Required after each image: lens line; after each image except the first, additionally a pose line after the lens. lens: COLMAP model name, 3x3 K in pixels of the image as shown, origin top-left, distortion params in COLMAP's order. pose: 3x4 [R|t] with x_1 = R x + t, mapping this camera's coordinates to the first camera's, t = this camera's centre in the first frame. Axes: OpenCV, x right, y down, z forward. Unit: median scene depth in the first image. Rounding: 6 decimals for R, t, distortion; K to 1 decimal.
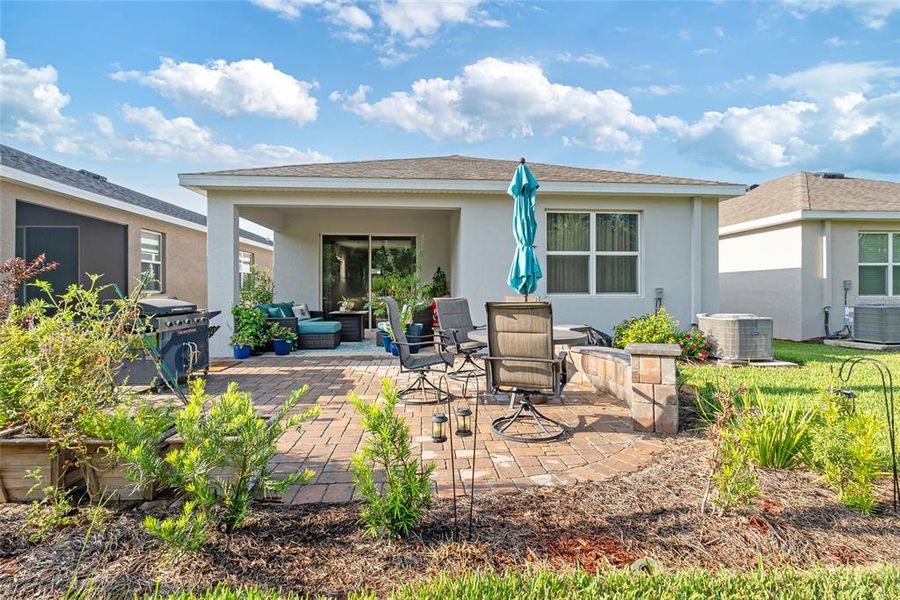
lens RADIAL K [[406.9, 0, 449.1], [0, 406.9, 294.8], [0, 0, 1]] dist [-0.001993, -0.000091]
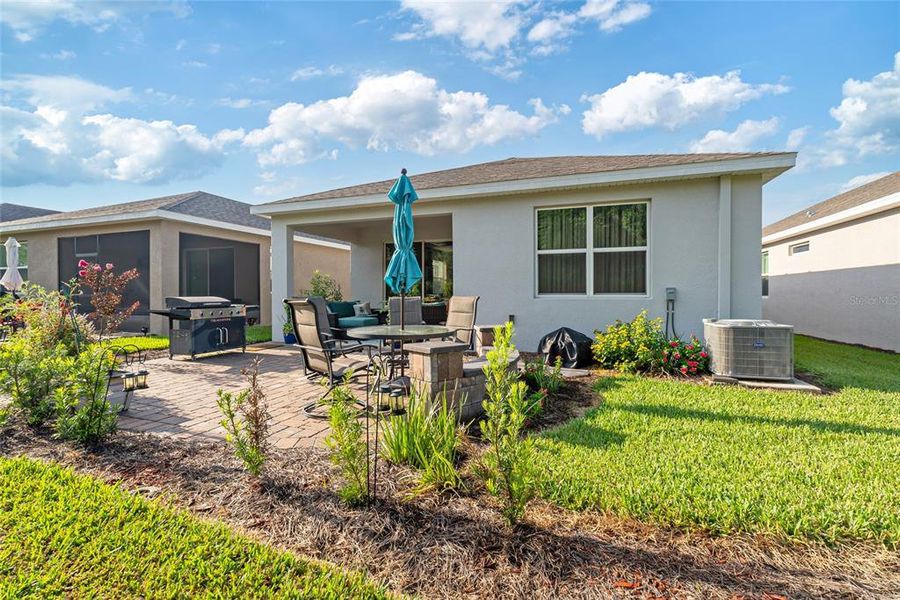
lens RADIAL K [[399.2, 0, 450.0], [0, 399.2, 300.0], [0, 0, 1]] dist [-0.003503, -0.000160]
pose [[0.910596, 0.008007, -0.413219, 0.439144], [-0.003115, 0.999917, 0.012511, 0.000002], [0.413285, -0.010106, 0.910546, 0.044537]]
